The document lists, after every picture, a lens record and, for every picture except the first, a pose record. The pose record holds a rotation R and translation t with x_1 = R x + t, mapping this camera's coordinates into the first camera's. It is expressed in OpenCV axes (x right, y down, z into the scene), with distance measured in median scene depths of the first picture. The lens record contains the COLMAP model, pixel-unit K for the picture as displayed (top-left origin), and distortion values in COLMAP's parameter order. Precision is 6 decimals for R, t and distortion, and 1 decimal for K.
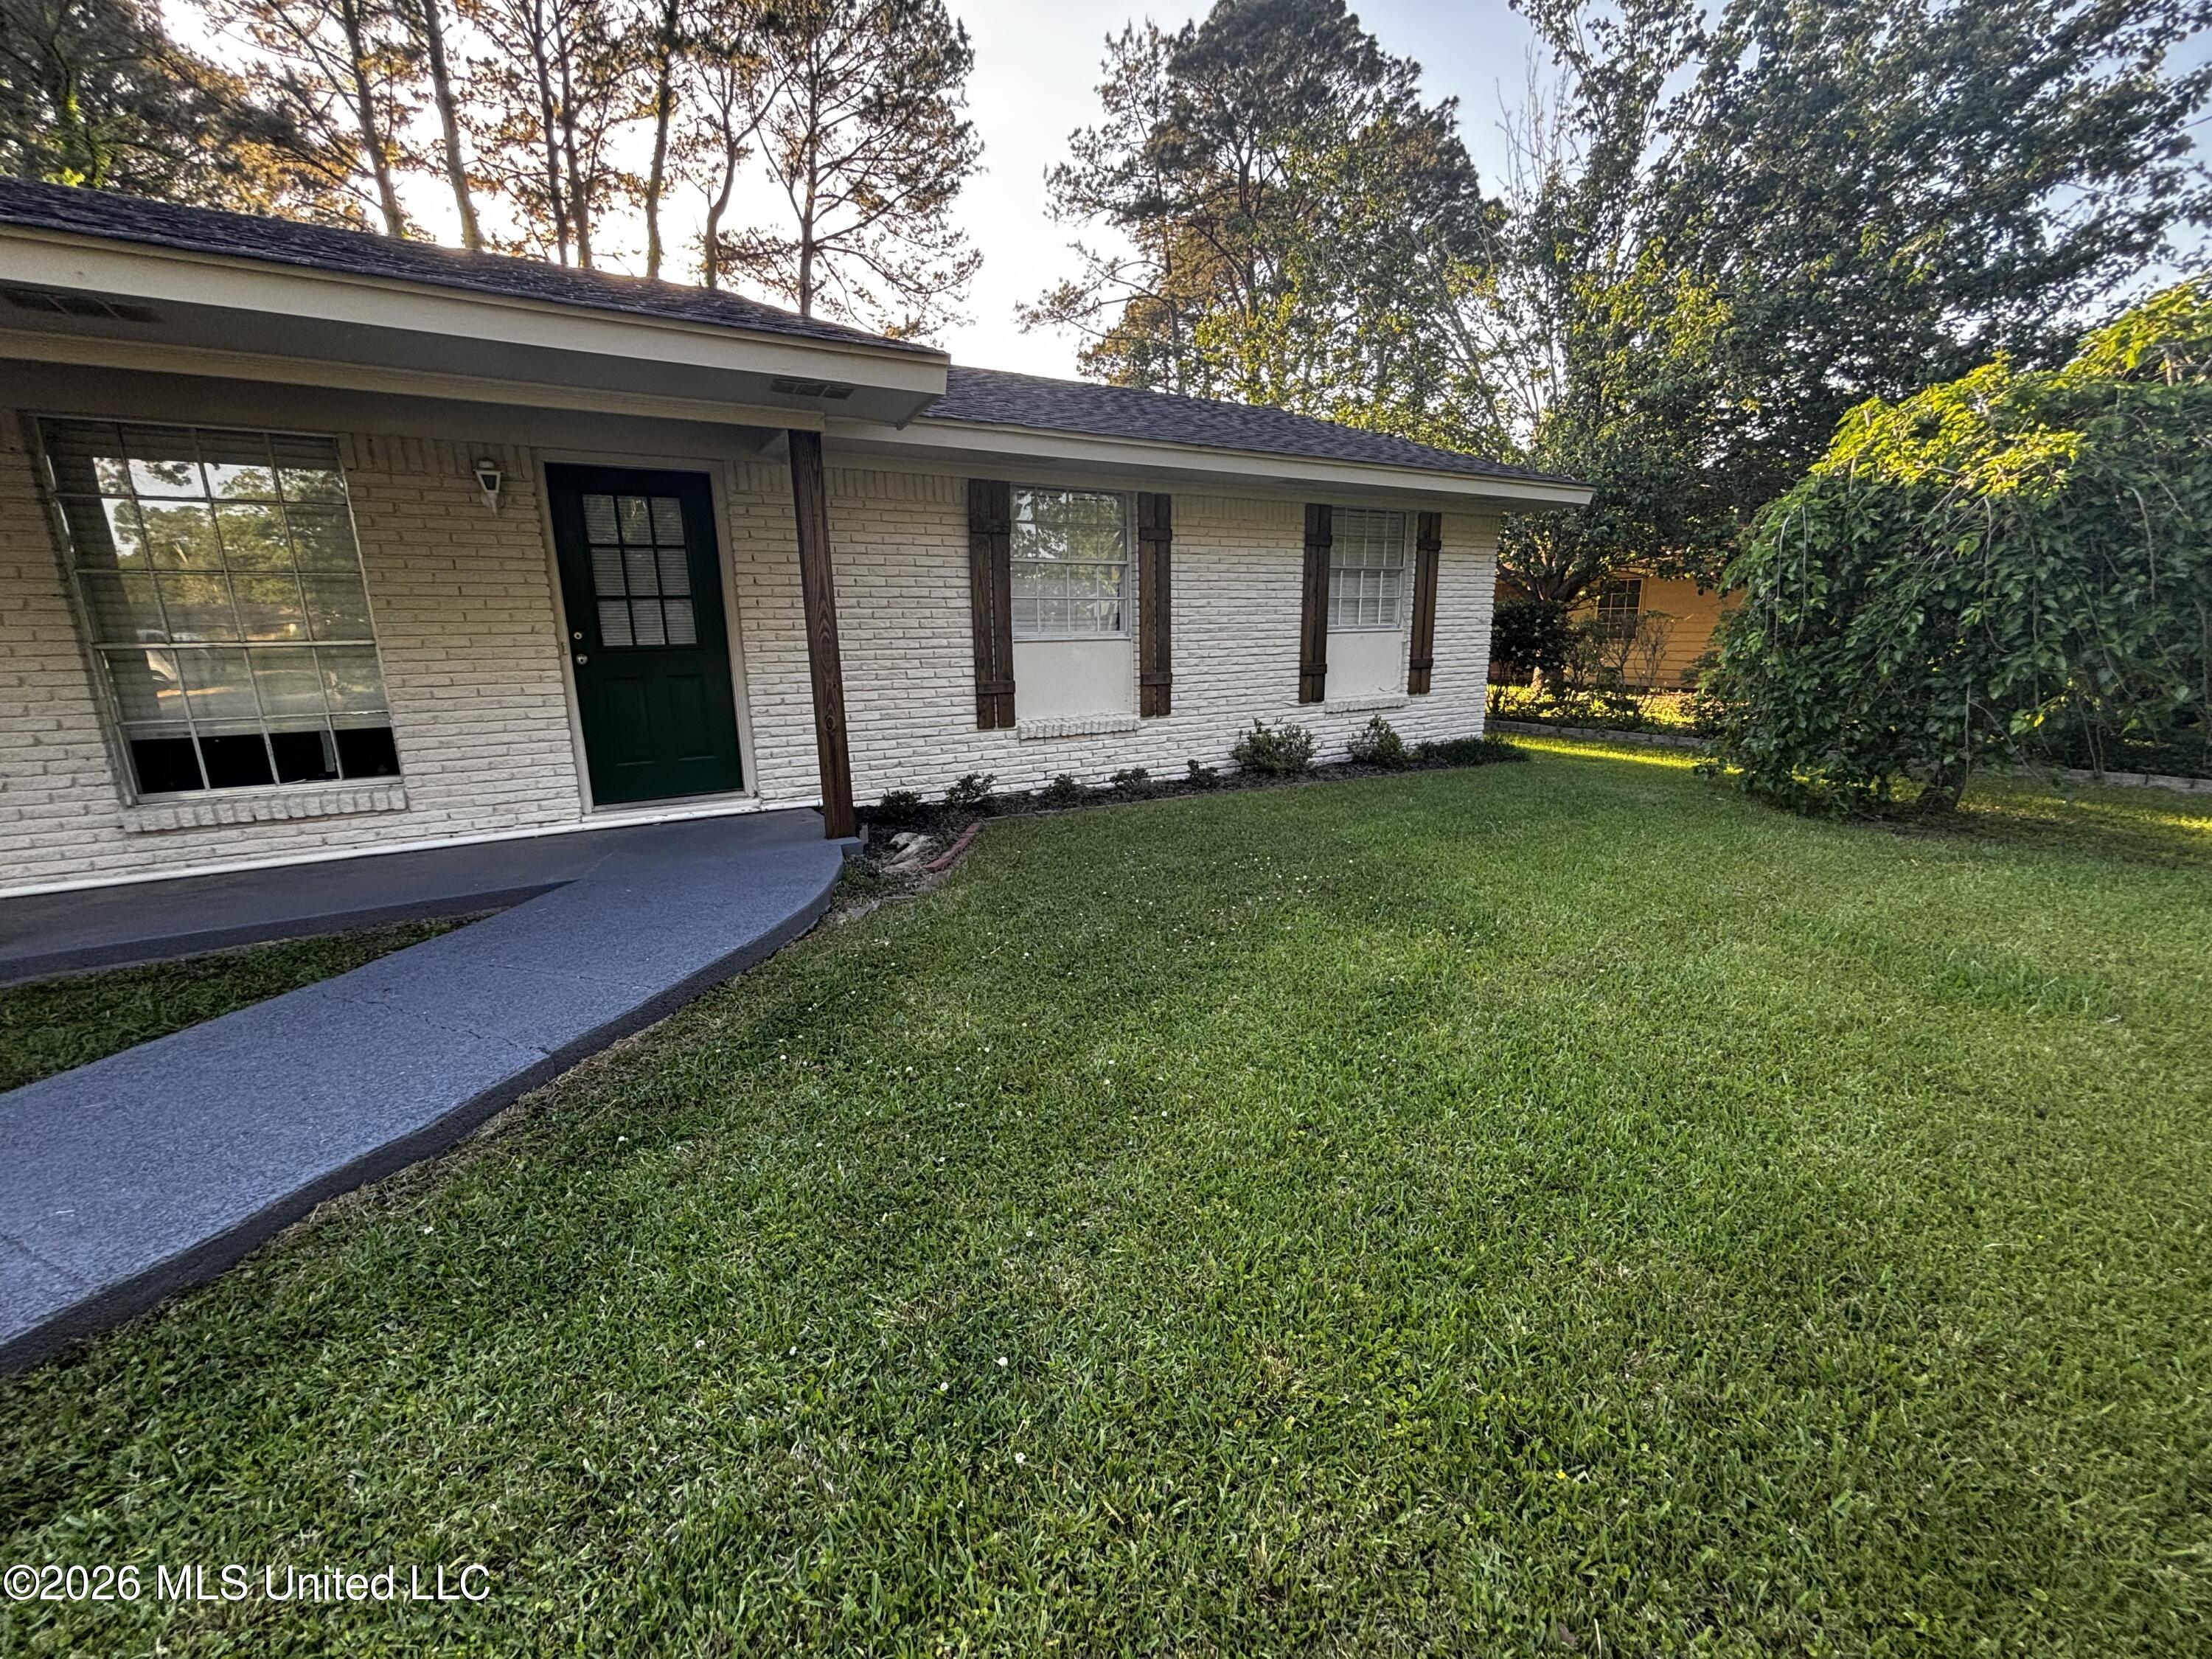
lens RADIAL K [[895.3, 0, 1094.9], [0, 895.3, 833.3], [0, 0, 1]] dist [0.004894, -0.000948]
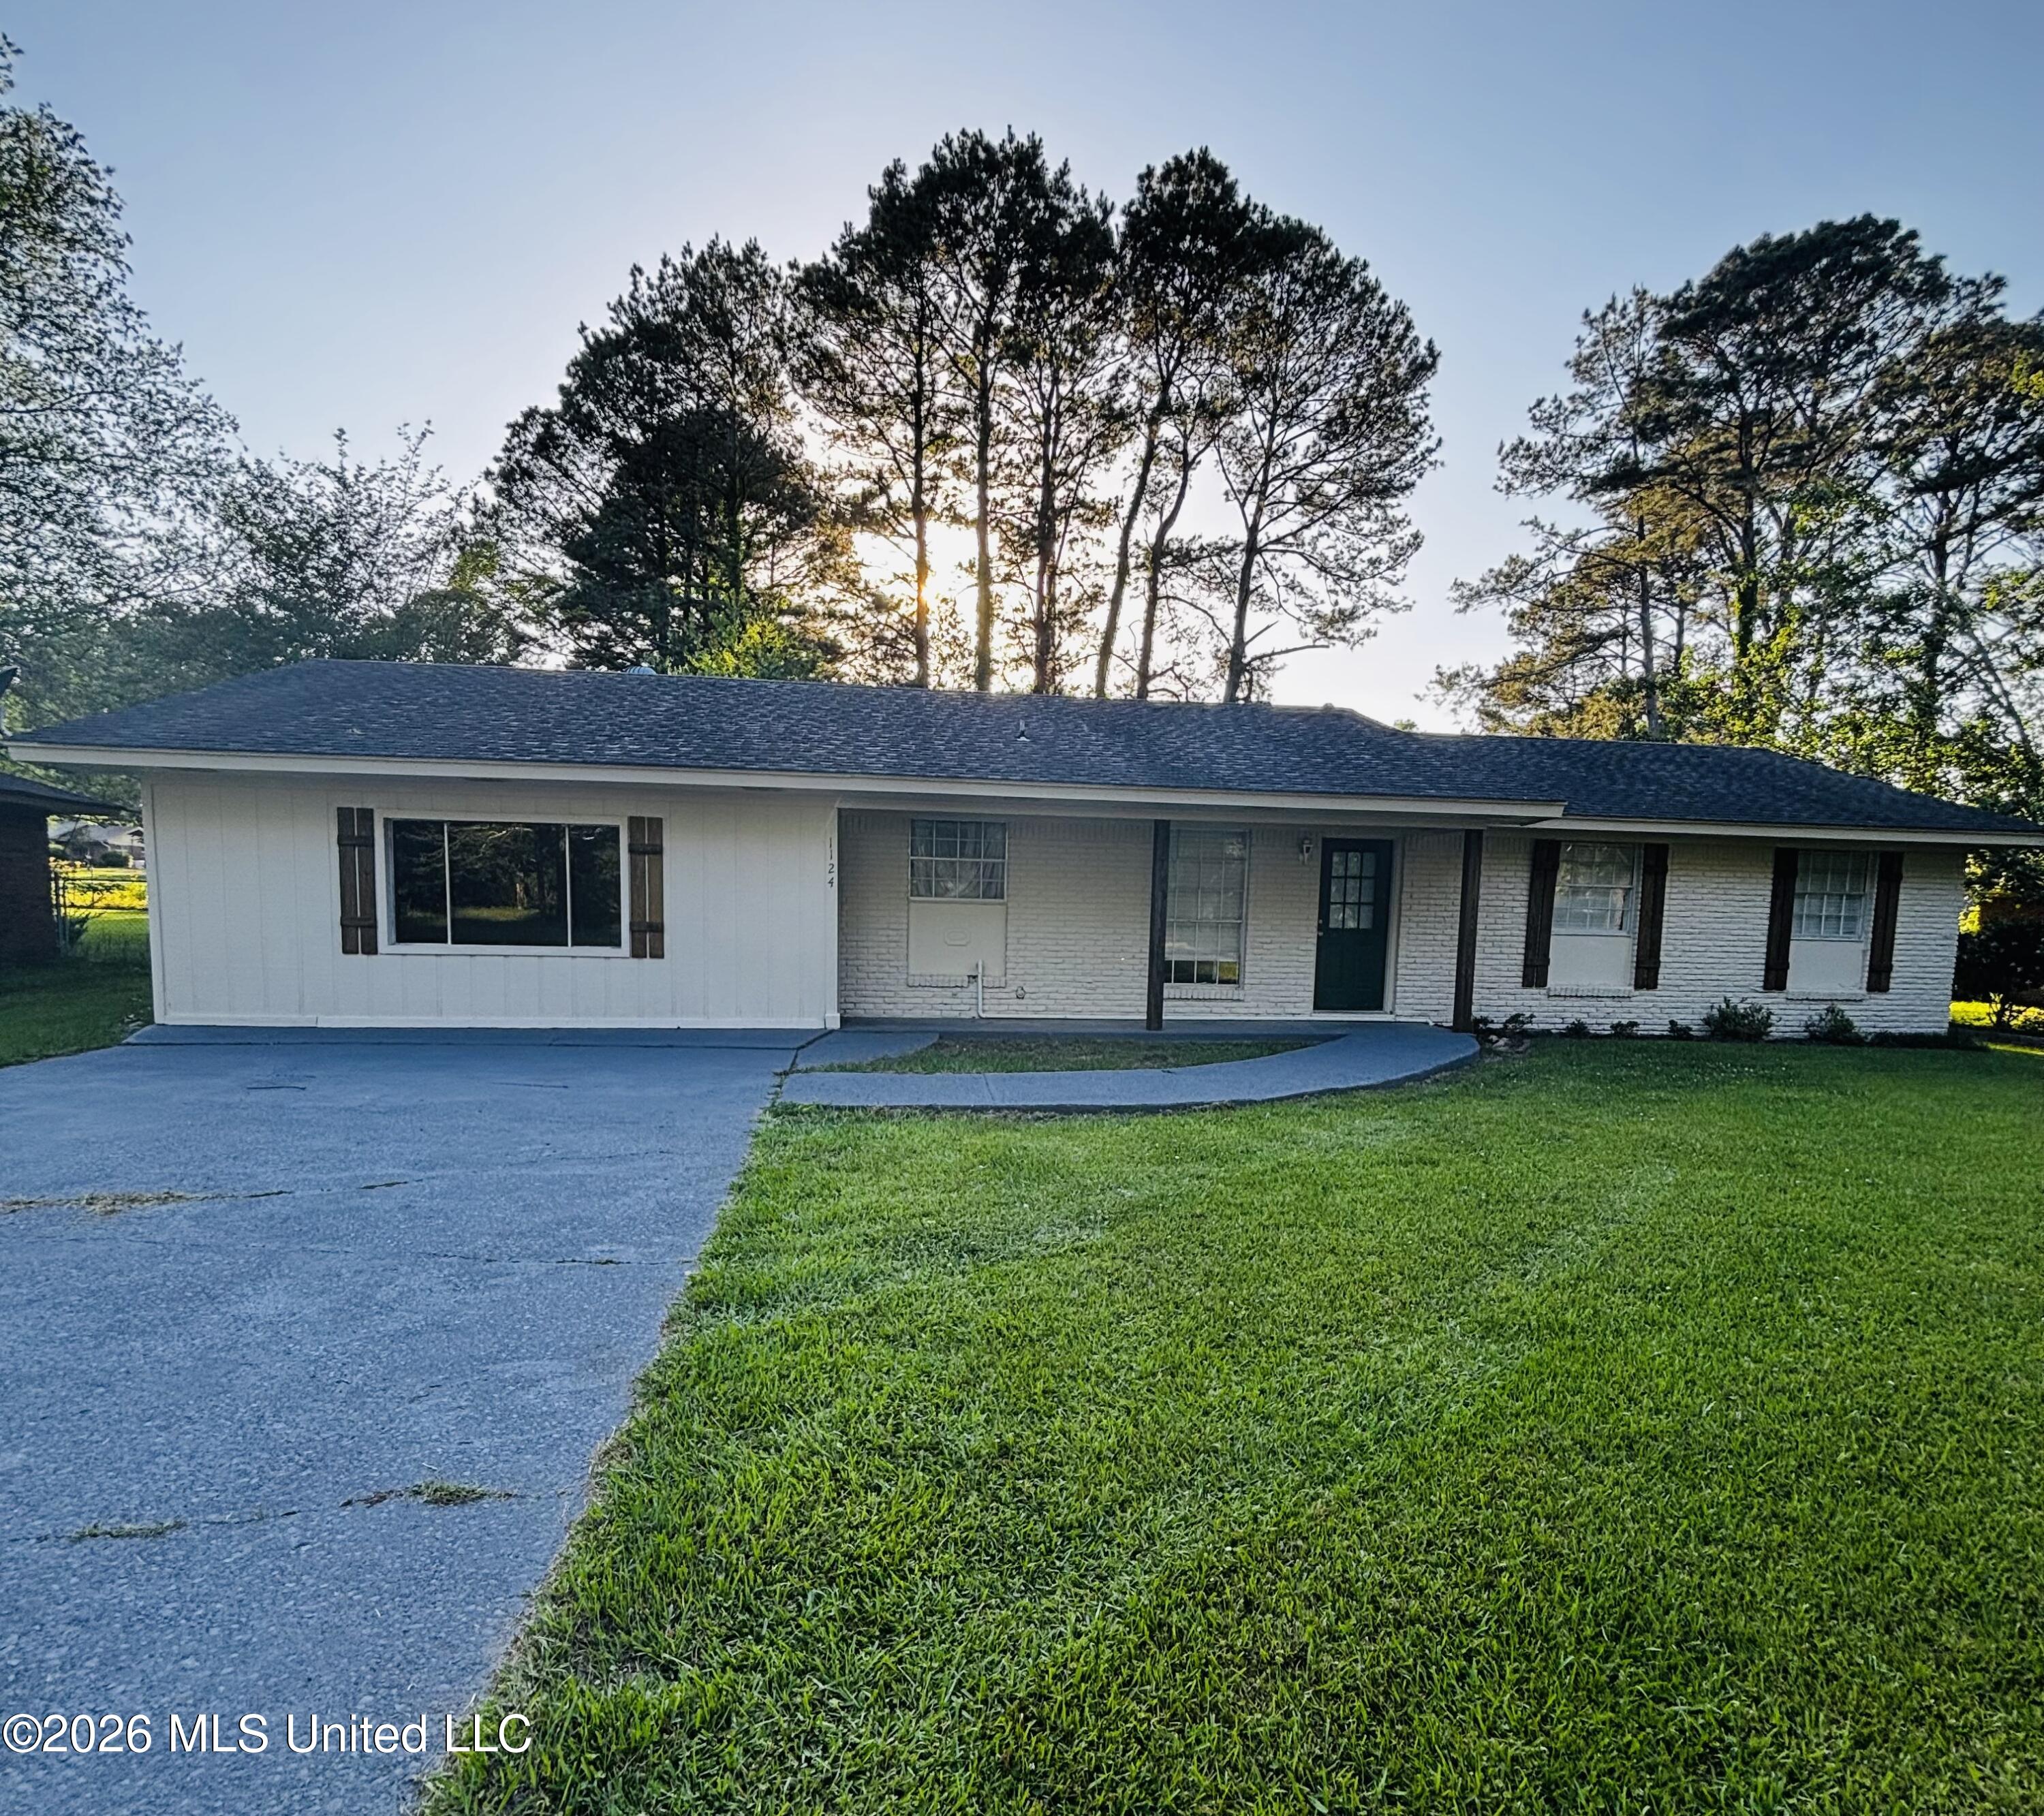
lens RADIAL K [[1096.2, 0, 1009.7], [0, 1096.2, 1026.8], [0, 0, 1]] dist [-0.011791, 0.006744]
pose [[0.917635, 0.083113, -0.388636, -0.045702], [-0.127535, 0.987752, -0.089892, 0.054729], [0.376404, 0.132052, 0.916996, -0.250952]]
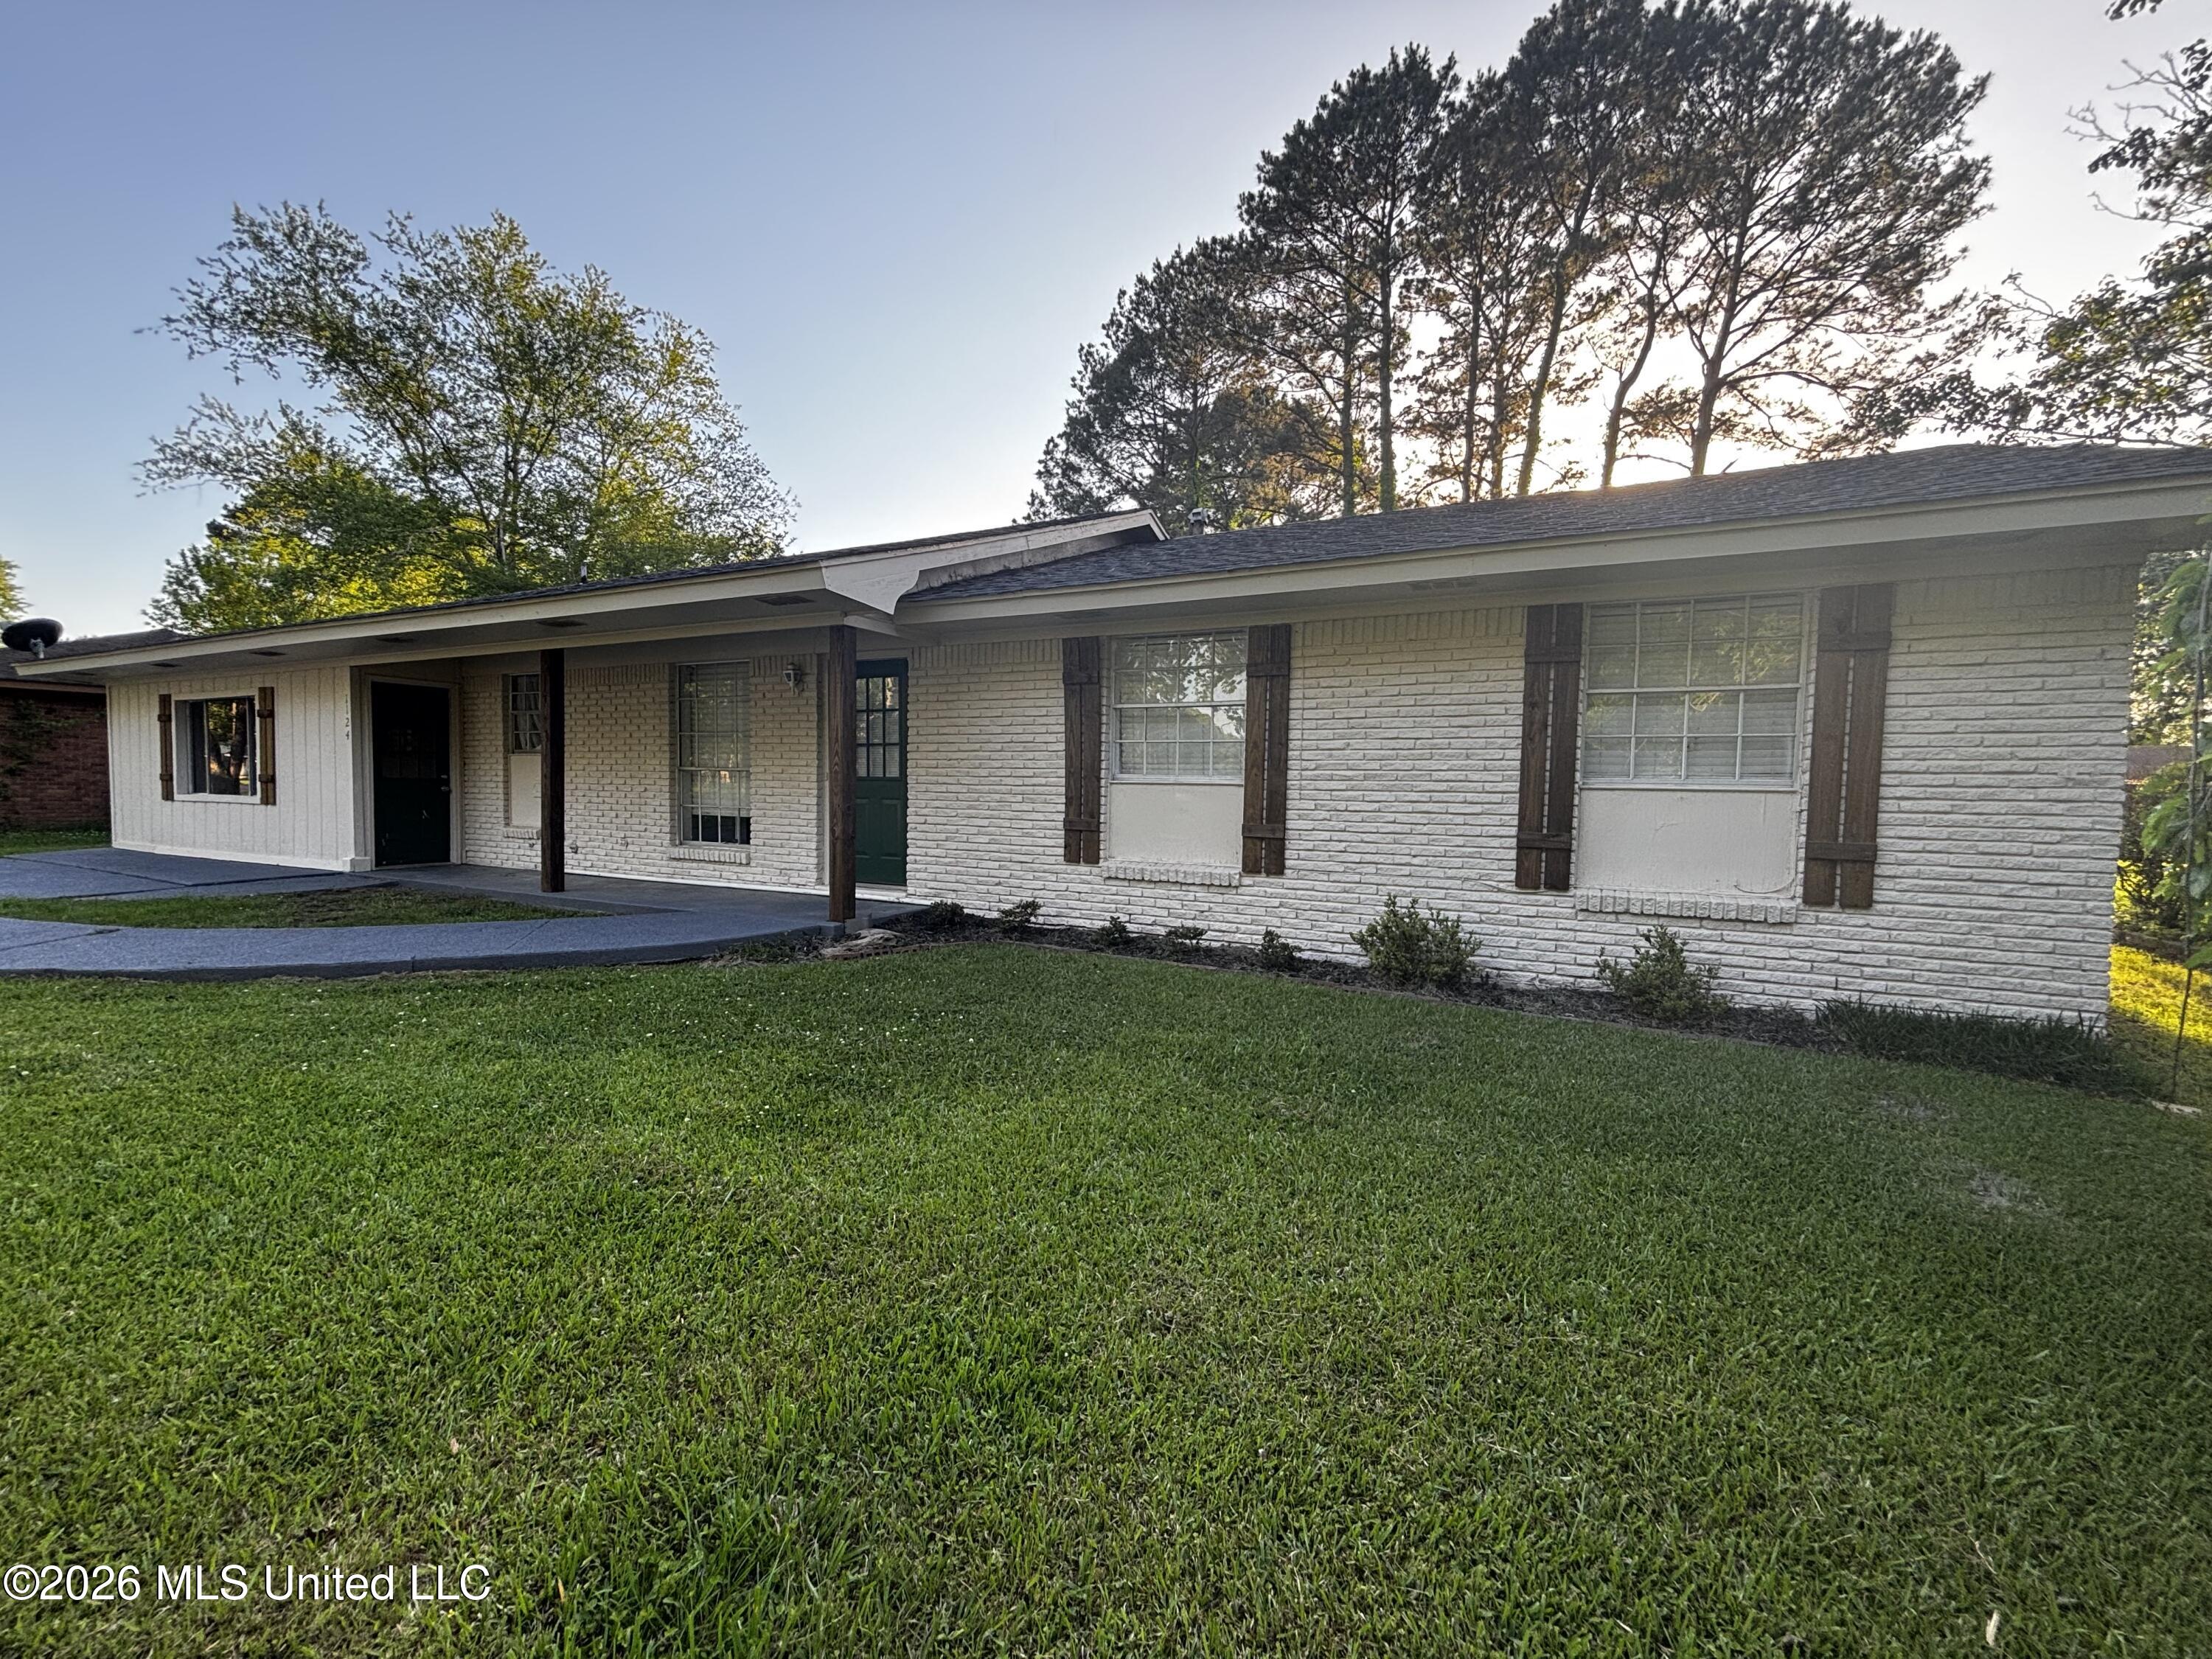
lens RADIAL K [[895.3, 0, 1100.8], [0, 895.3, 832.0], [0, 0, 1]] dist [0.004894, -0.000948]
pose [[0.547815, 0.069057, -0.833745, 0.169019], [-0.212848, 0.975298, -0.059071, -0.021401], [0.809070, 0.209821, 0.548981, 0.098180]]
